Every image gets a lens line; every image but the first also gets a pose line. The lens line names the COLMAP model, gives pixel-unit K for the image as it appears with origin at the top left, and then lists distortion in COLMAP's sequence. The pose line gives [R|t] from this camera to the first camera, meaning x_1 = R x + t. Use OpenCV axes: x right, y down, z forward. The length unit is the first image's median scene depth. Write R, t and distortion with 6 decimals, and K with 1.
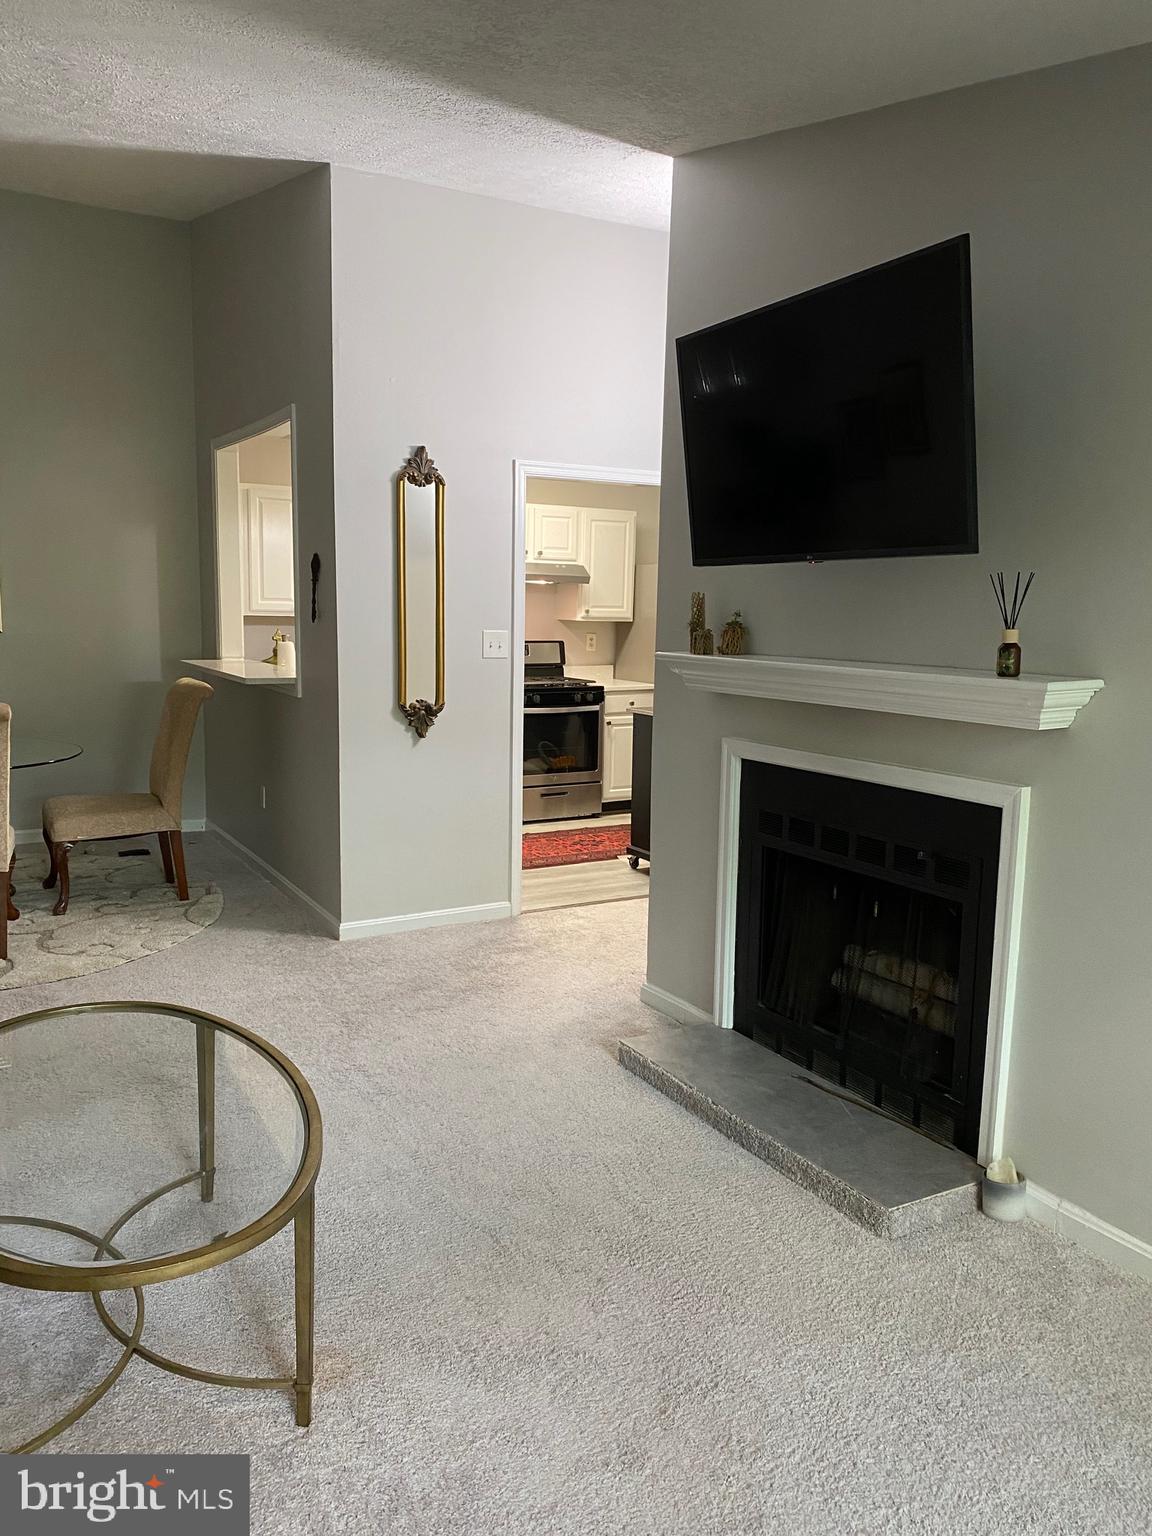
lens RADIAL K [[1157.6, 0, 573.5], [0, 1157.6, 769.2], [0, 0, 1]] dist [0.041368, -0.073781]
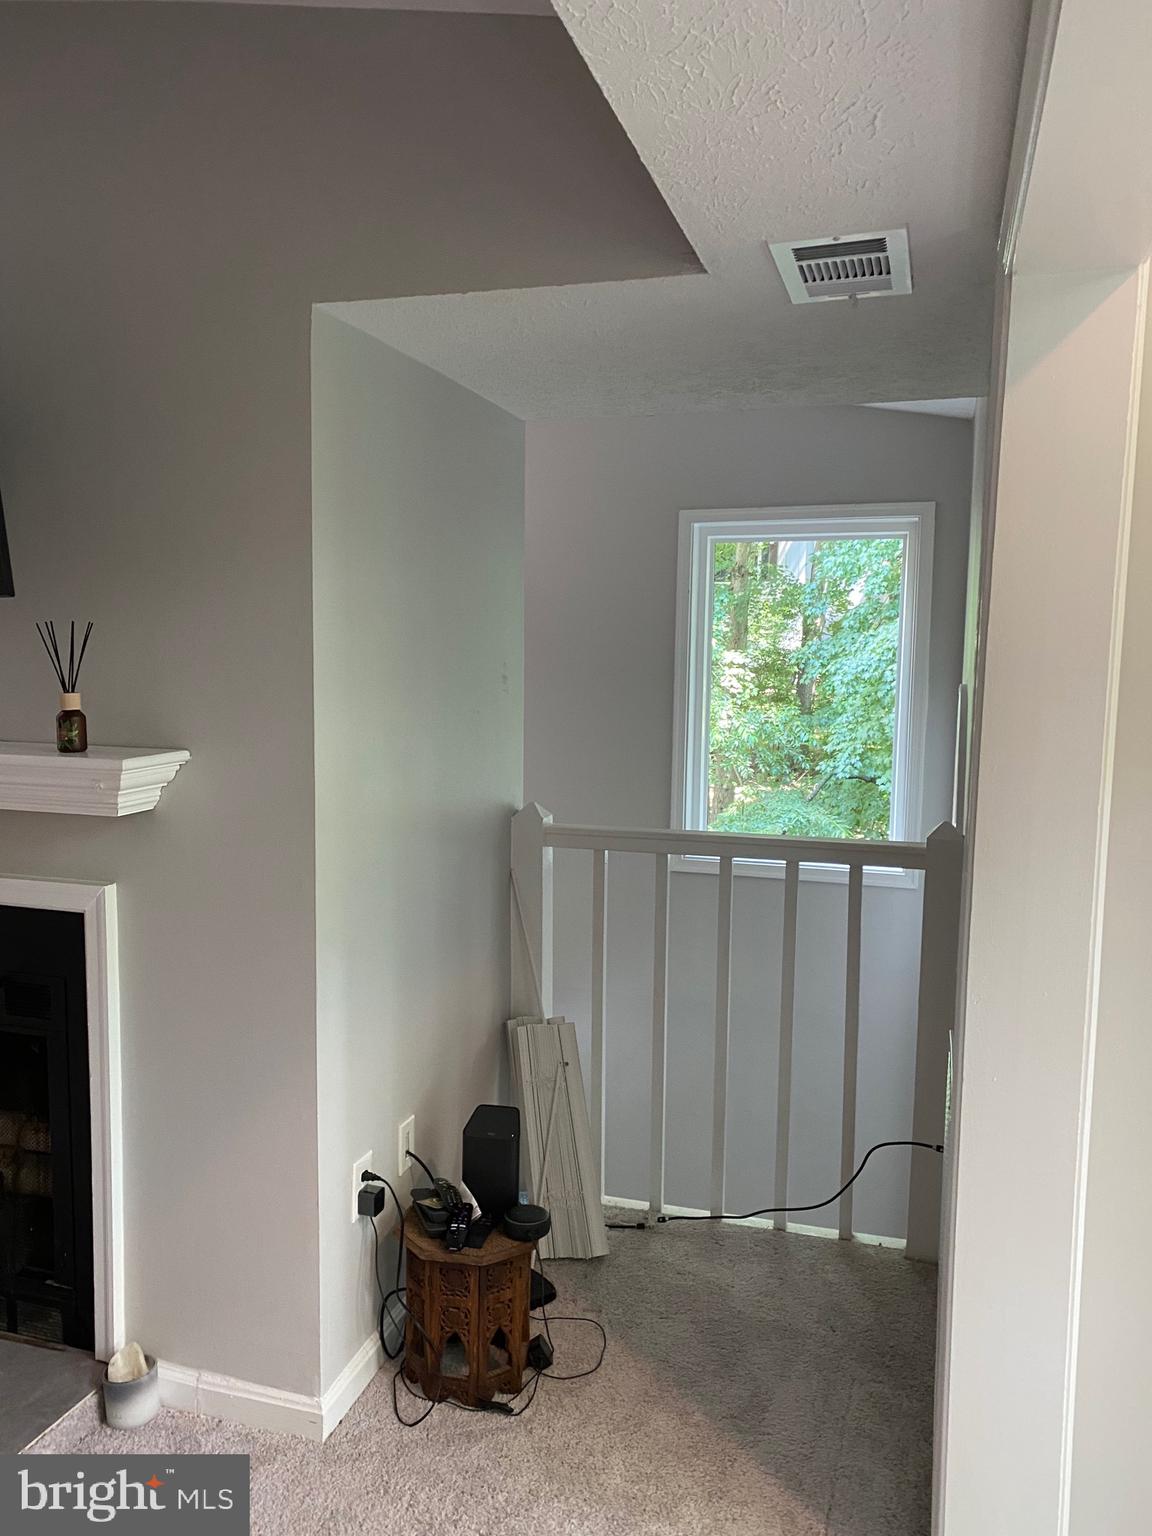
lens RADIAL K [[1162.7, 0, 561.2], [0, 1162.7, 777.1], [0, 0, 1]] dist [0.005204, 0.003368]
pose [[0.743188, -0.077192, 0.664615, 0.059096], [0.094038, 0.995514, 0.010470, -0.025139], [-0.662441, 0.054718, 0.747113, 0.120622]]
